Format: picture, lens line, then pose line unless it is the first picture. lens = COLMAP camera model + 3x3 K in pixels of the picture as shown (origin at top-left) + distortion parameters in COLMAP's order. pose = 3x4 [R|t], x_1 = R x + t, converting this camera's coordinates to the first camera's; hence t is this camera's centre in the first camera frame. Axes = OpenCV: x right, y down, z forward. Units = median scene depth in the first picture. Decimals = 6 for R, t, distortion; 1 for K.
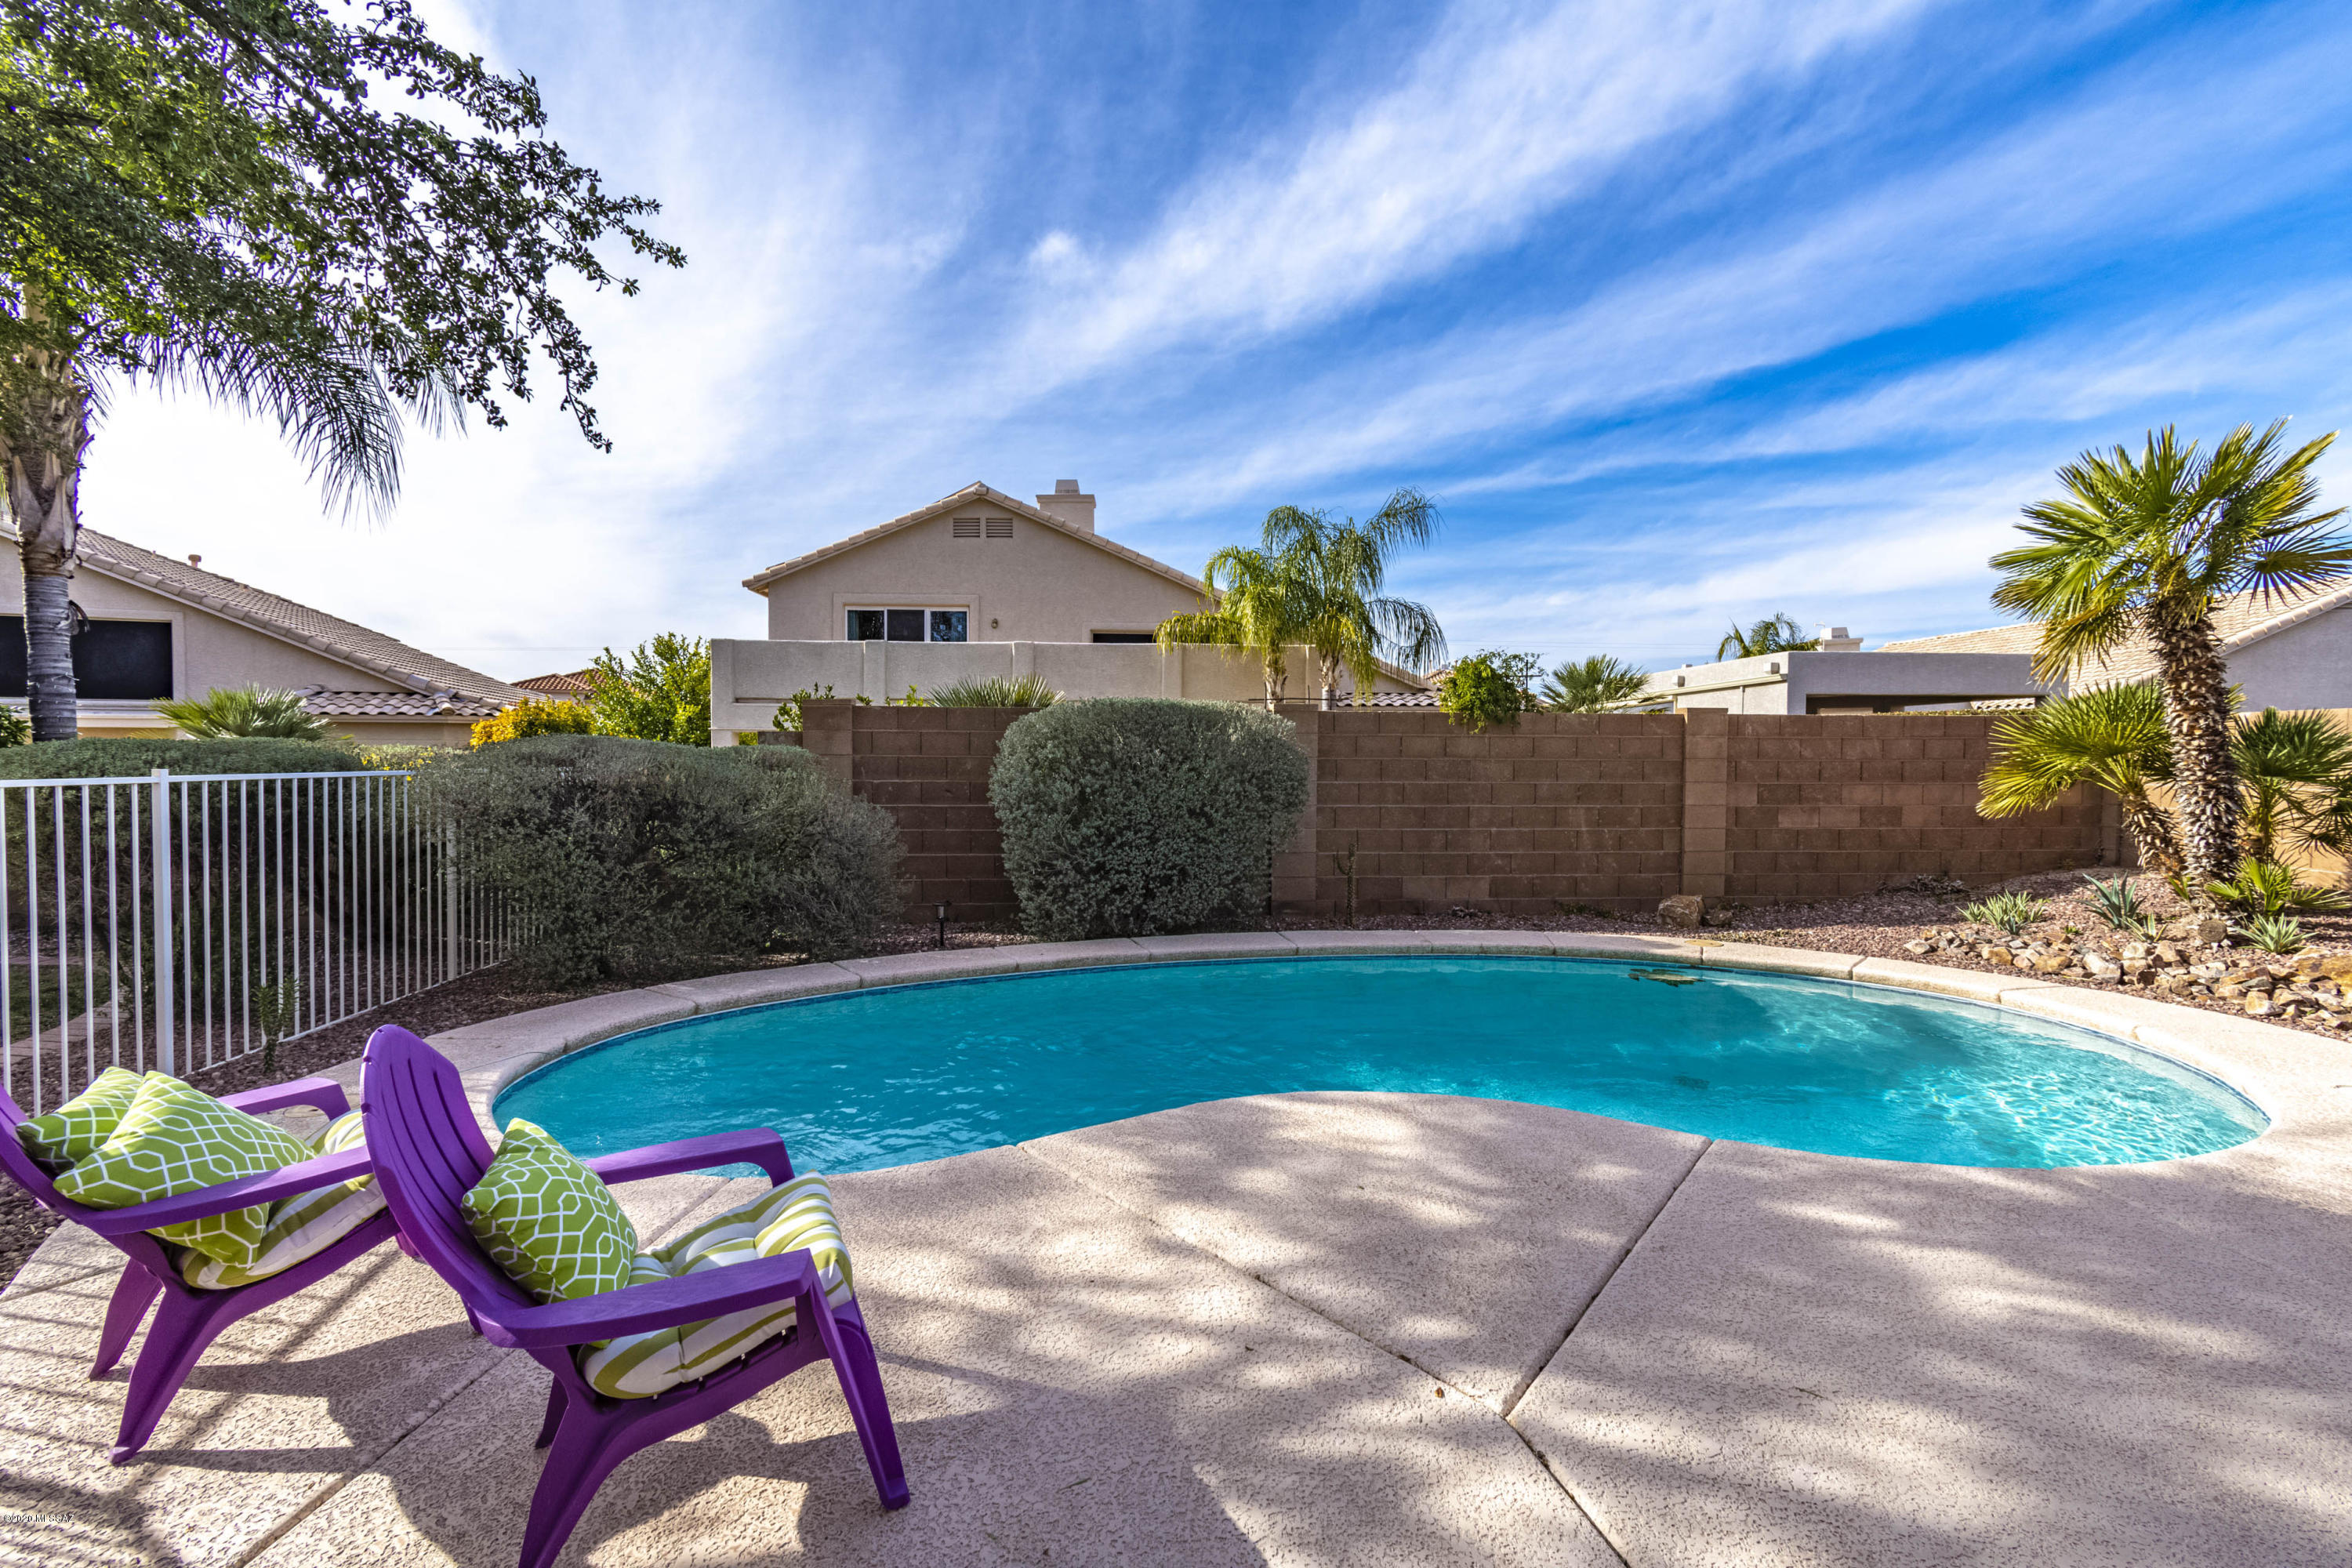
lens RADIAL K [[1073.7, 0, 1179.5], [0, 1073.7, 781.2], [0, 0, 1]] dist [0.017434, -0.000540]
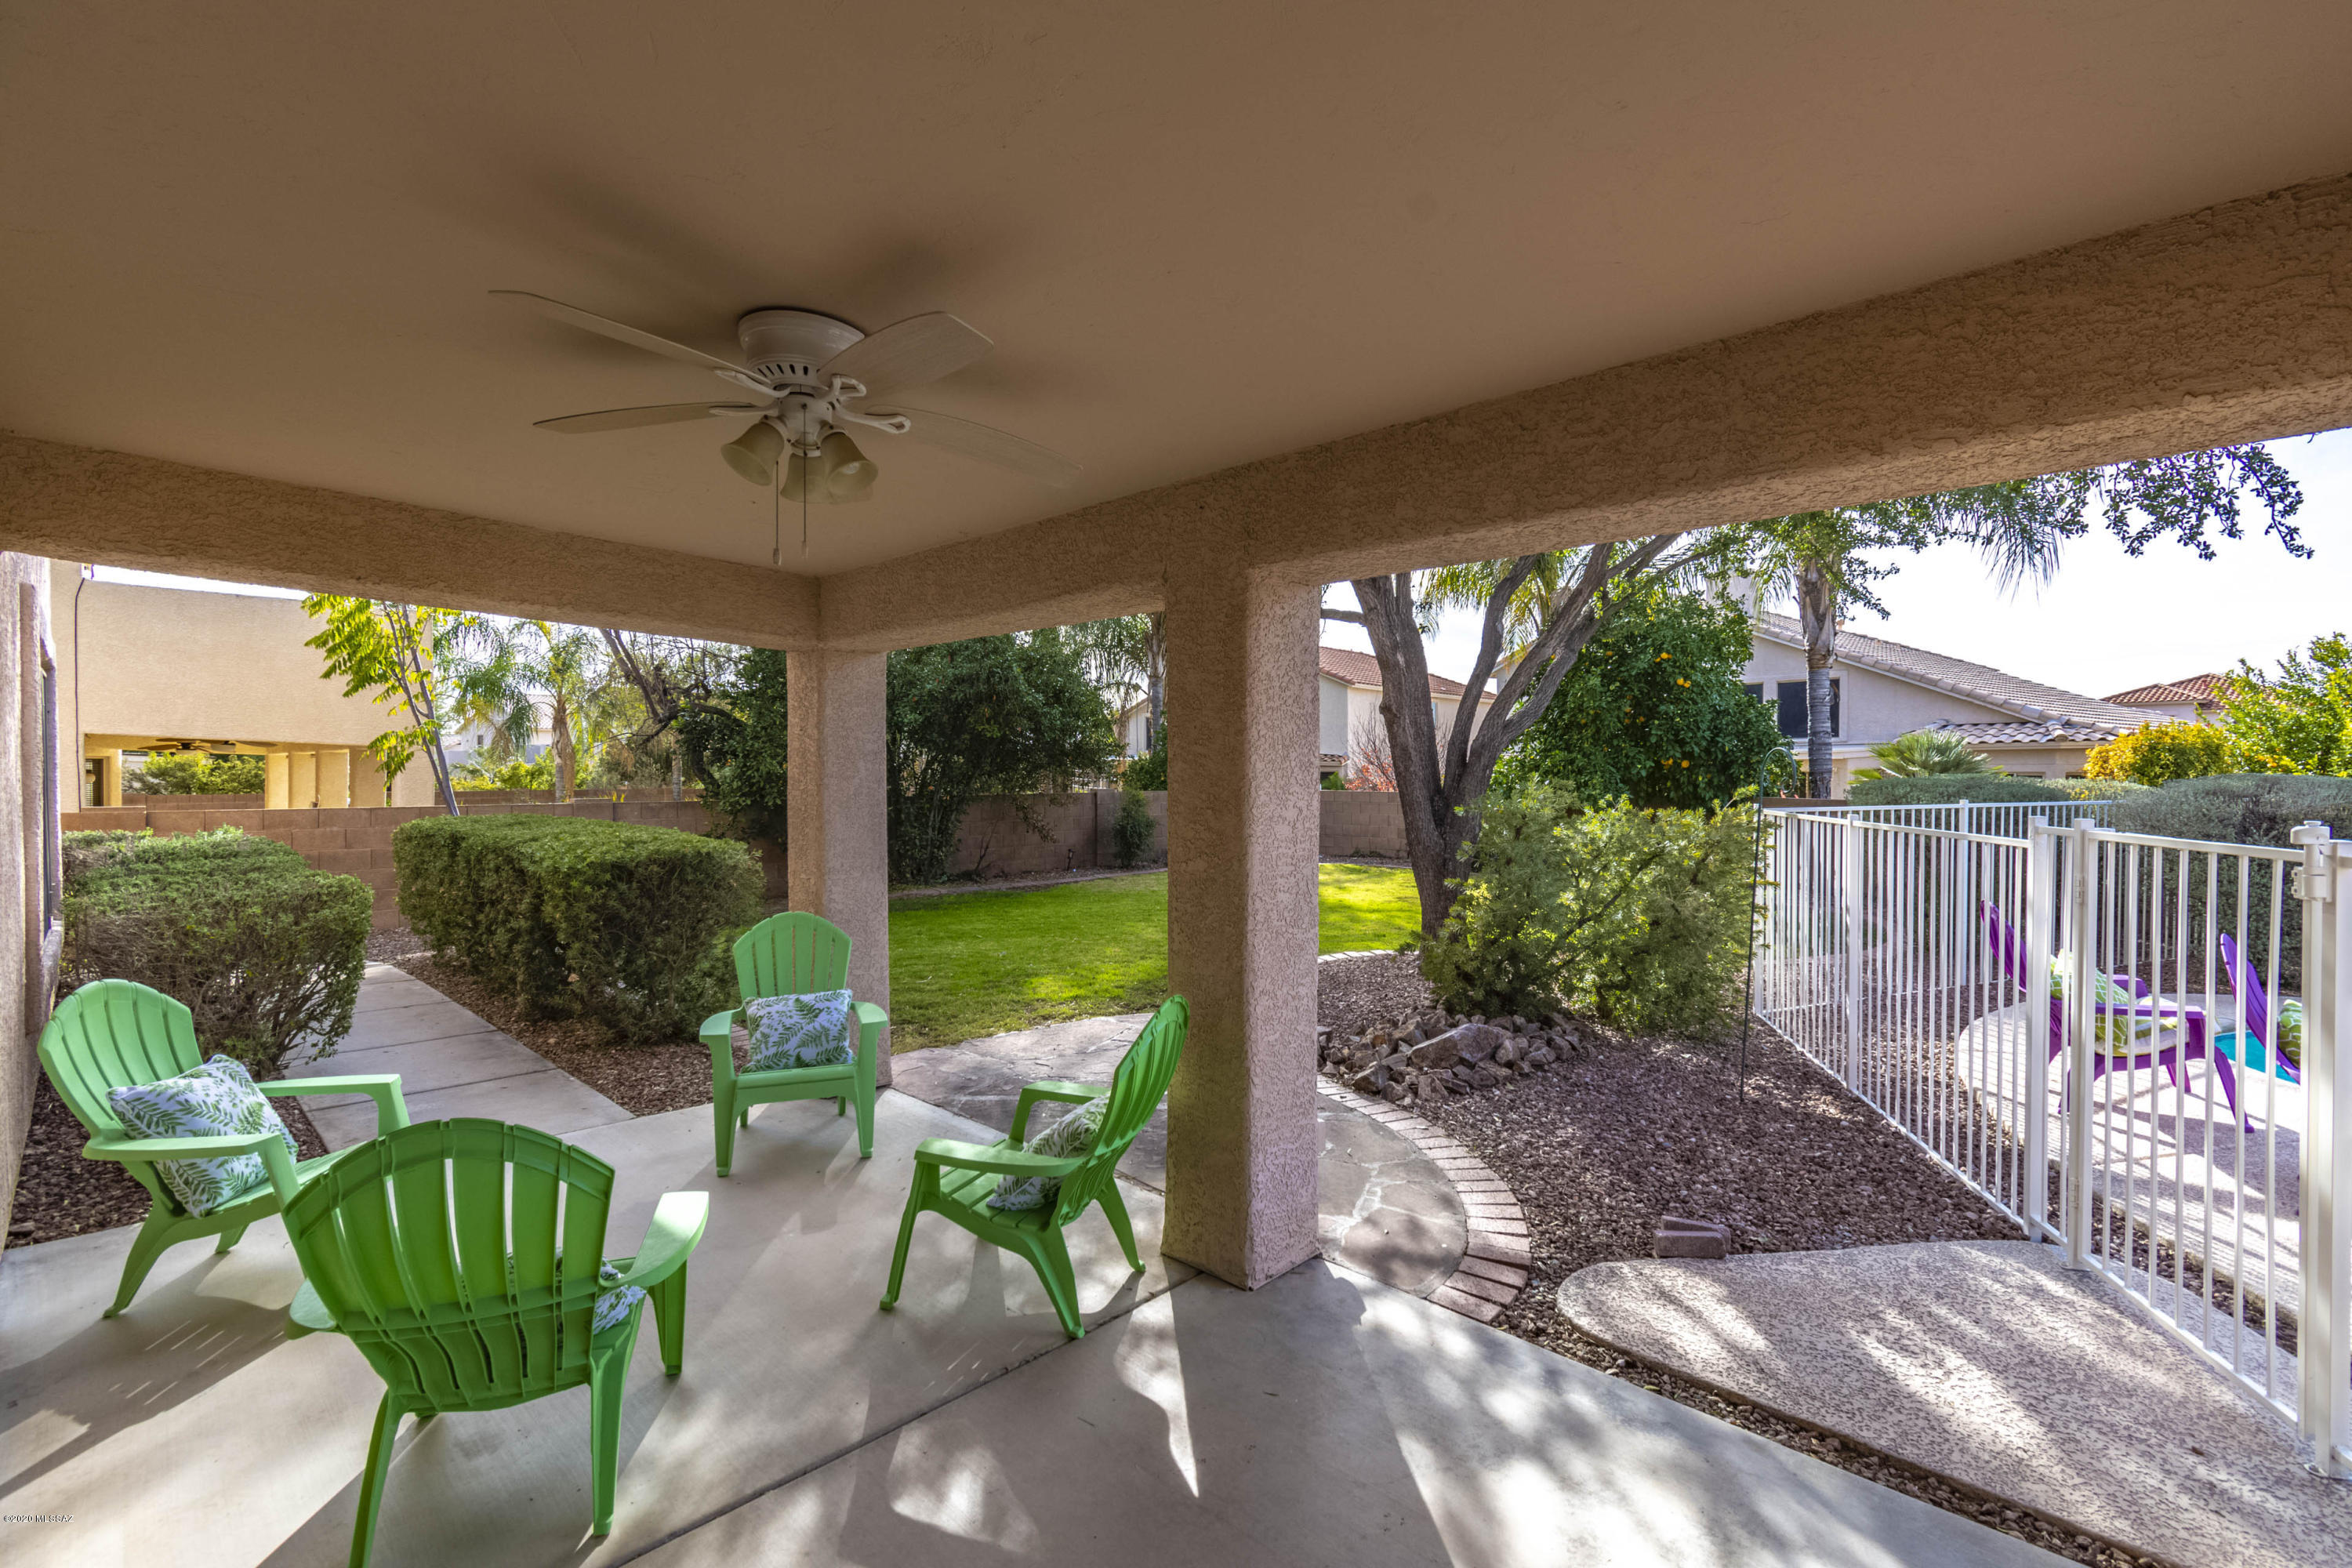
lens RADIAL K [[1073.7, 0, 1190.2], [0, 1073.7, 793.1], [0, 0, 1]] dist [0.017434, -0.000540]
pose [[0.323301, 0.017700, -0.946131, 0.250036], [-0.020541, 0.999721, 0.011683, -0.014296], [0.946073, 0.015658, 0.323574, -0.615599]]
